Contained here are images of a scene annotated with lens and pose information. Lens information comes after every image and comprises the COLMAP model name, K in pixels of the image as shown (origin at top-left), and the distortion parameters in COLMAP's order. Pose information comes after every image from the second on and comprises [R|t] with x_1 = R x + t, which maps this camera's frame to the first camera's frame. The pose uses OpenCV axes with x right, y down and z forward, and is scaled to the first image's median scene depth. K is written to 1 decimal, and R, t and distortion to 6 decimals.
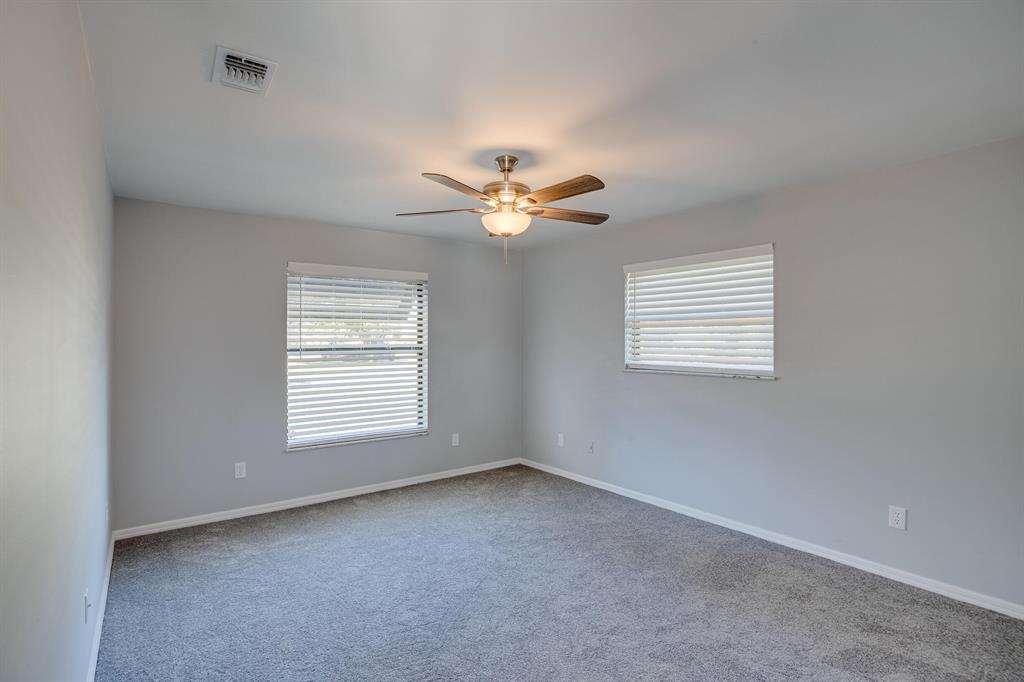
lens RADIAL K [[486.9, 0, 512.0], [0, 486.9, 343.5], [0, 0, 1]] dist [-0.028668, 0.000432]
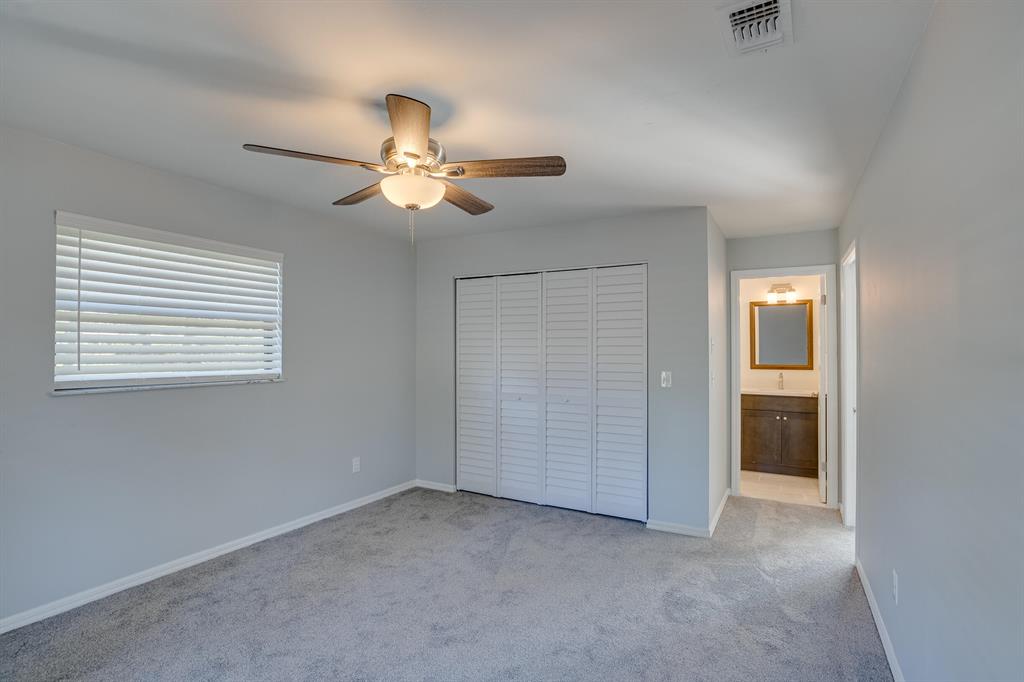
lens RADIAL K [[486.9, 0, 512.0], [0, 486.9, 343.5], [0, 0, 1]] dist [-0.028668, 0.000432]
pose [[-0.386548, 0.019026, 0.922073, -0.647154], [0.013907, 0.999794, -0.014799, 0.014645], [-0.922164, 0.007102, -0.386733, 0.944798]]
